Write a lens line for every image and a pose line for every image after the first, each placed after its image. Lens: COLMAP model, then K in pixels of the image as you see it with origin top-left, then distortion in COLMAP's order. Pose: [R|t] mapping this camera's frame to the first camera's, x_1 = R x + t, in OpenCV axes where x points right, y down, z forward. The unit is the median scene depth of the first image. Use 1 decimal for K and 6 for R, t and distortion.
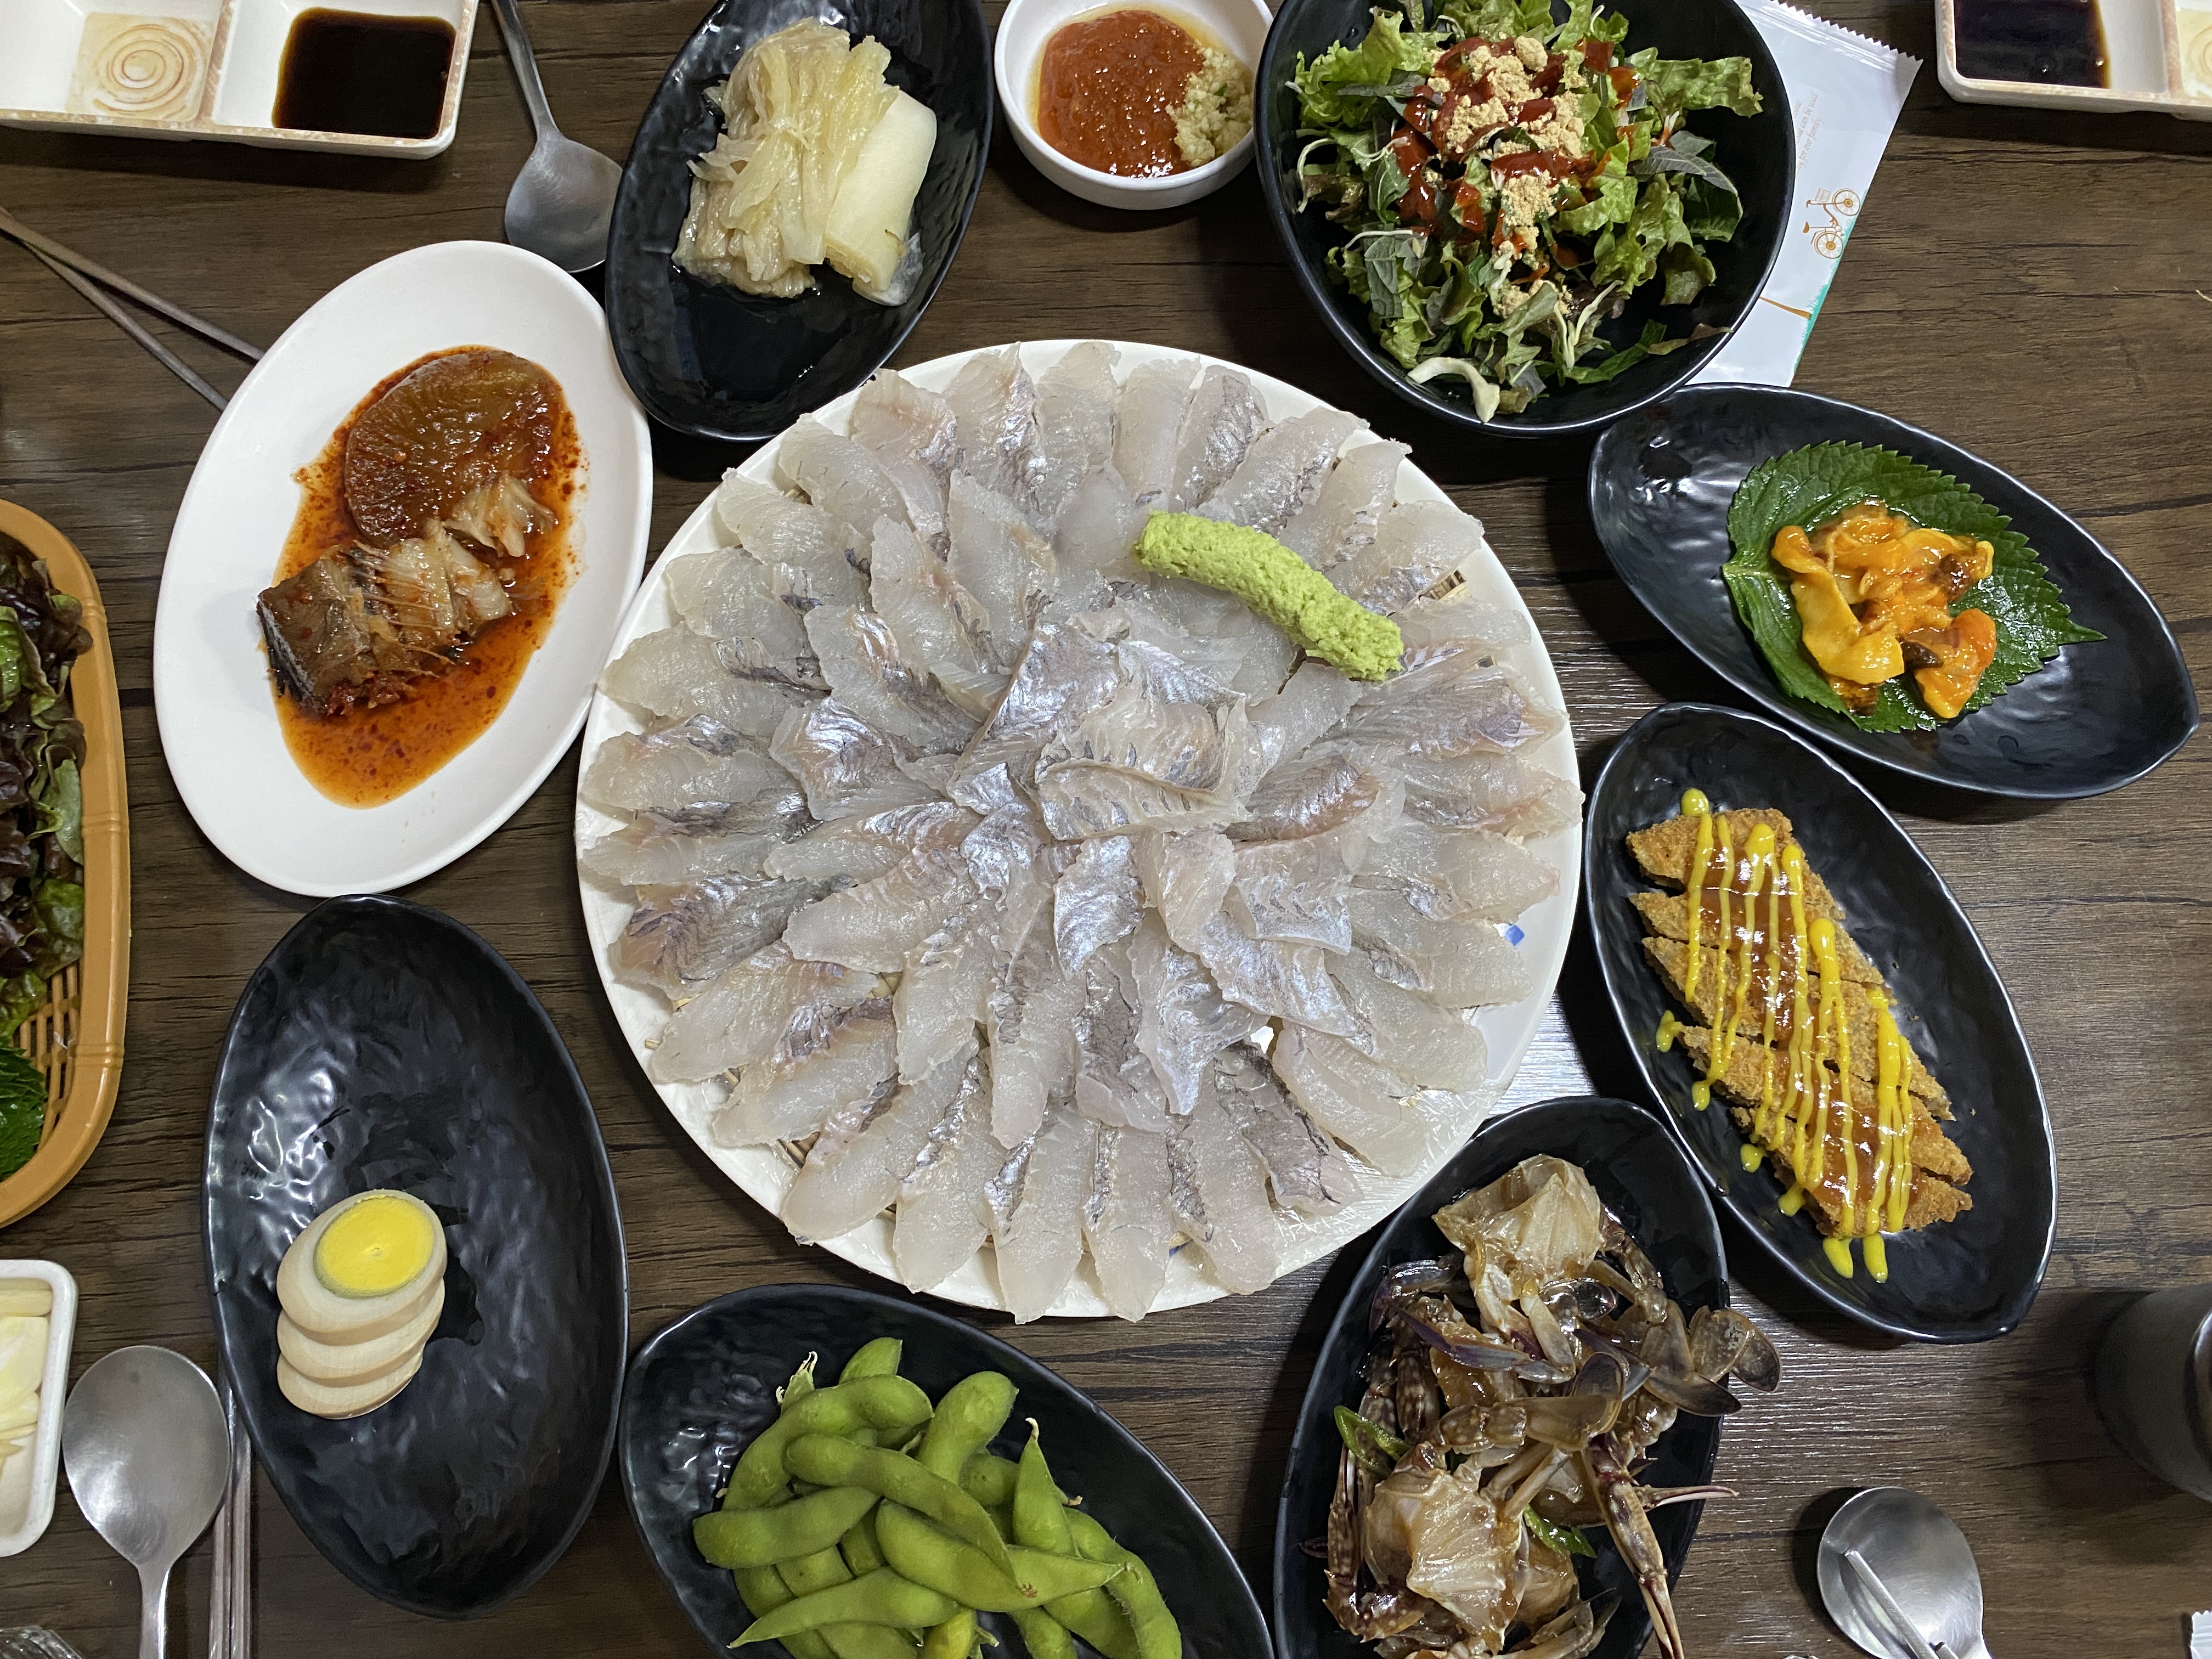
lens RADIAL K [[1674.4, 0, 1105.7], [0, 1674.4, 789.4], [0, 0, 1]] dist [0.004922, 0.000653]
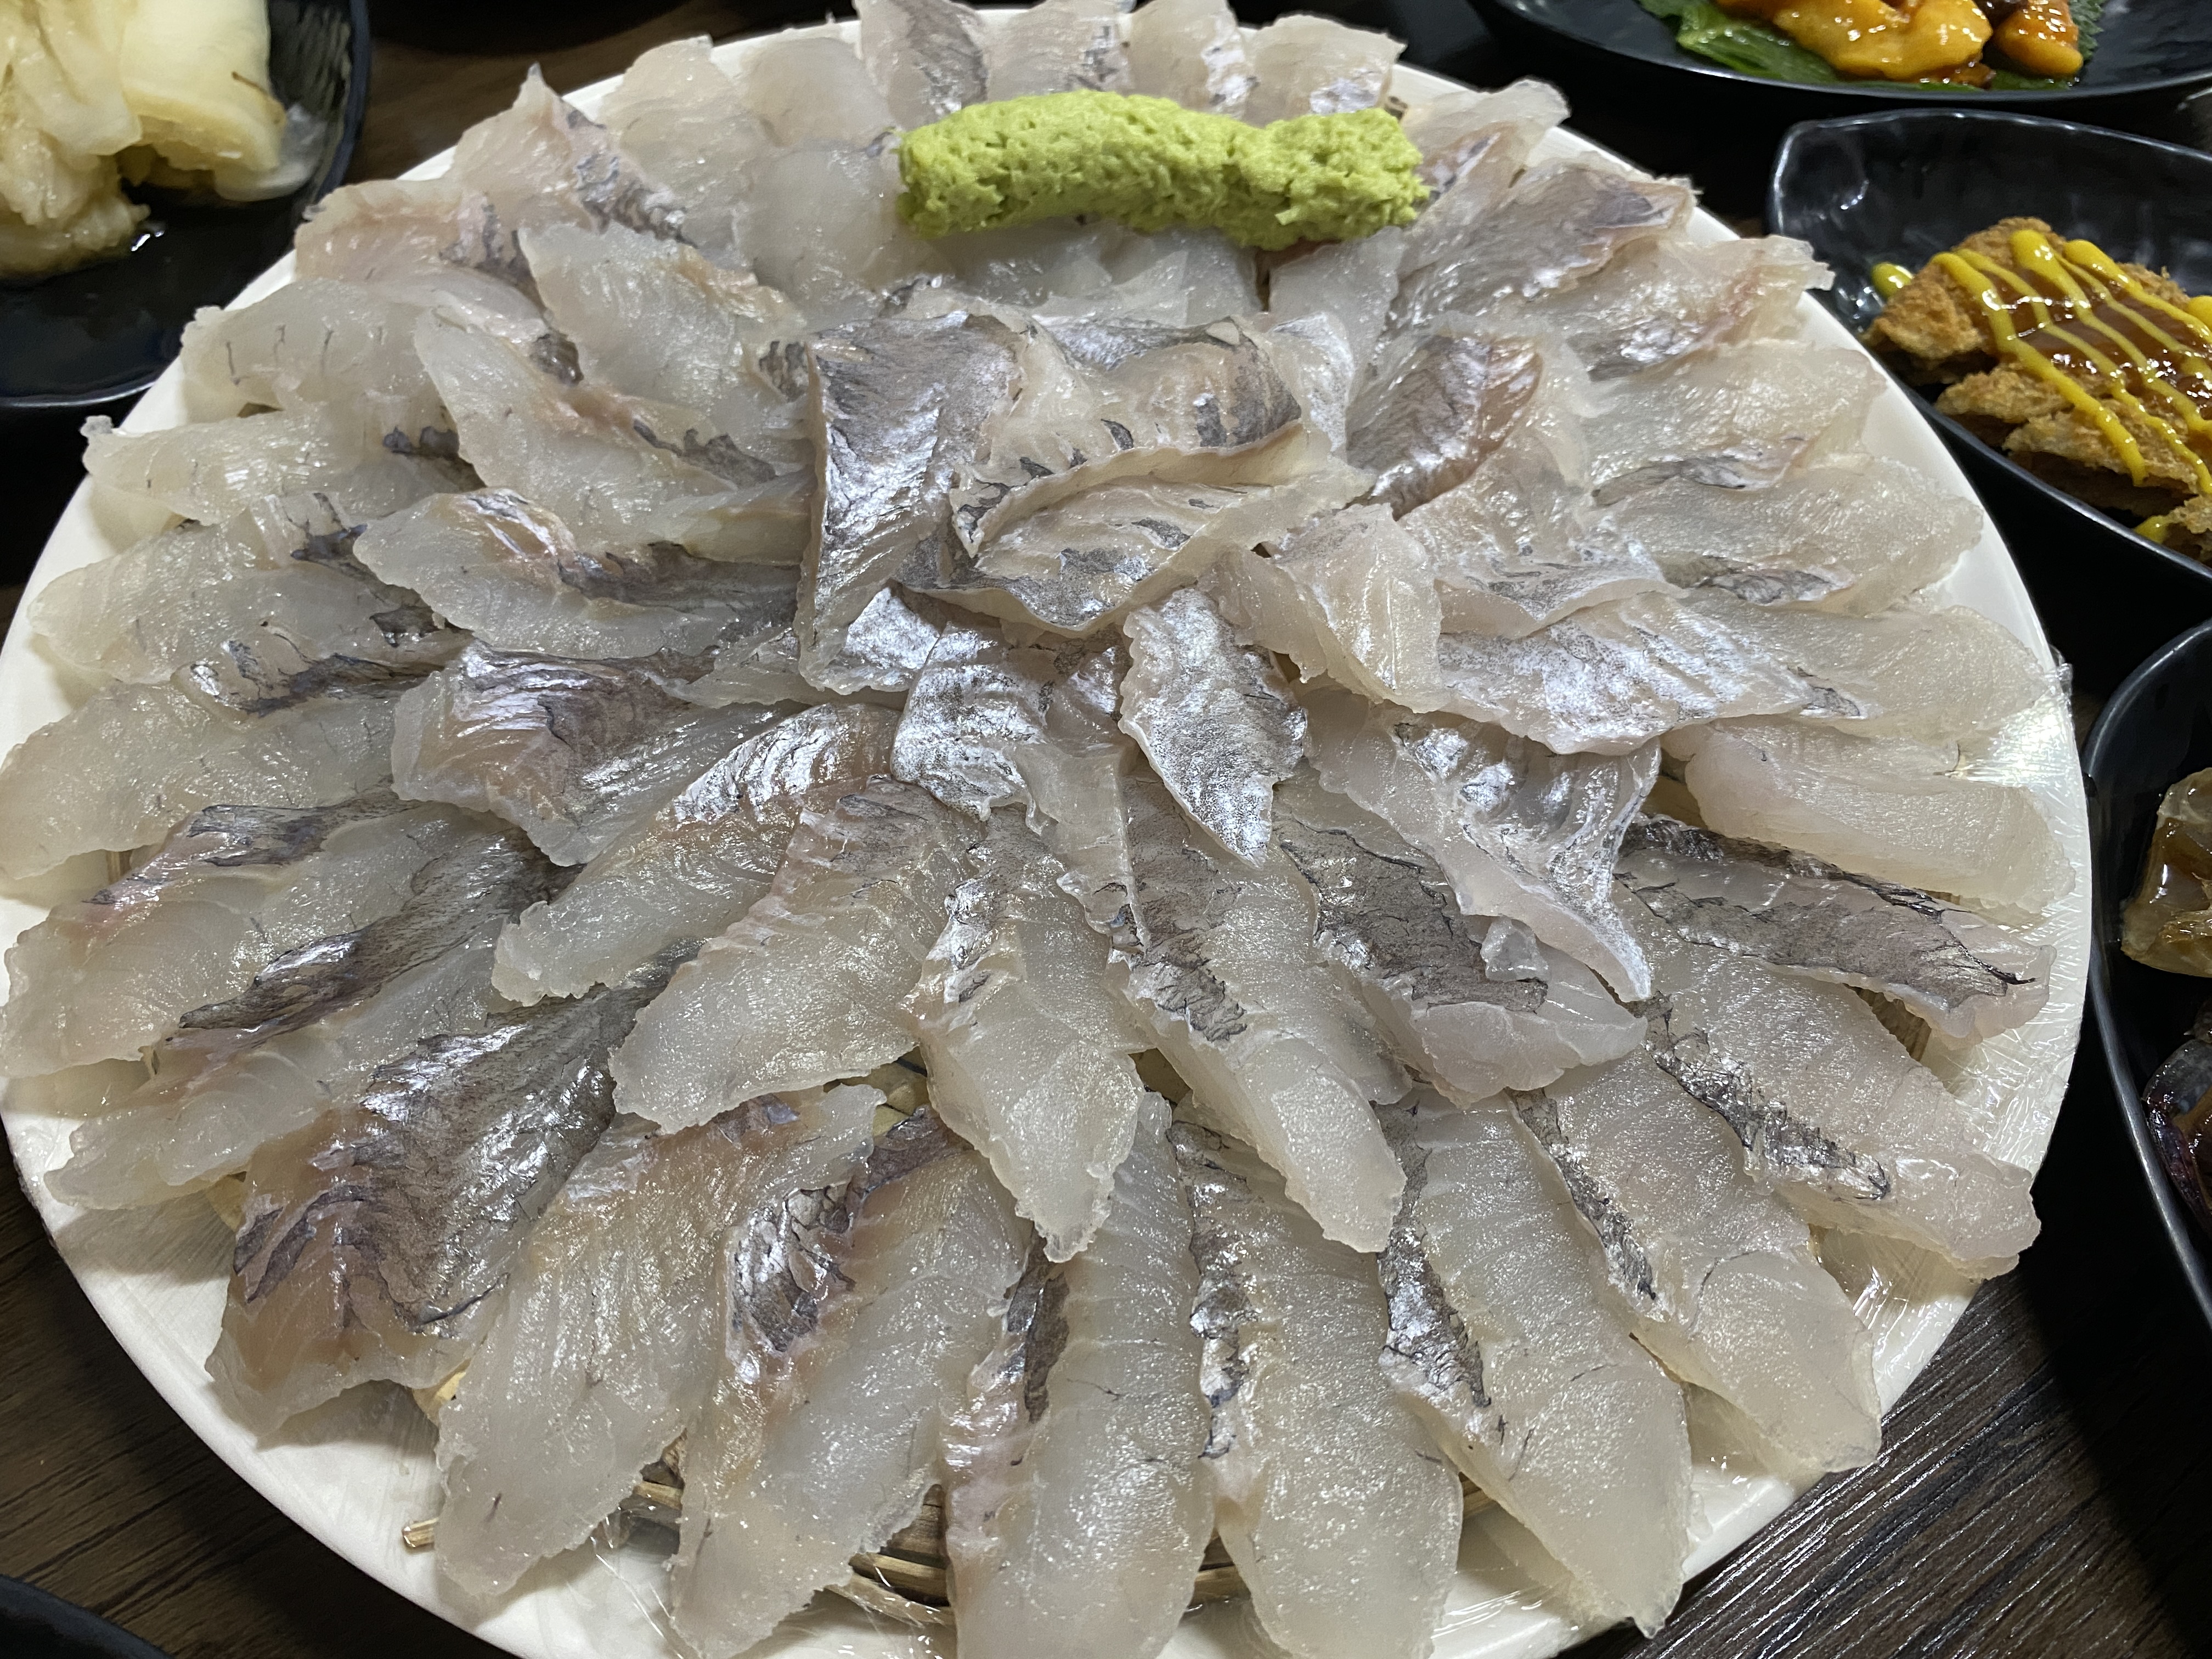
lens RADIAL K [[1675.8, 0, 1106.0], [0, 1675.8, 829.5], [0, 0, 1]] dist [-0.004623, -0.002409]
pose [[0.854420, -0.450702, 0.258525, -0.163543], [0.498899, 0.850637, -0.165884, 0.154254], [-0.145146, 0.270712, 0.951655, 0.571451]]
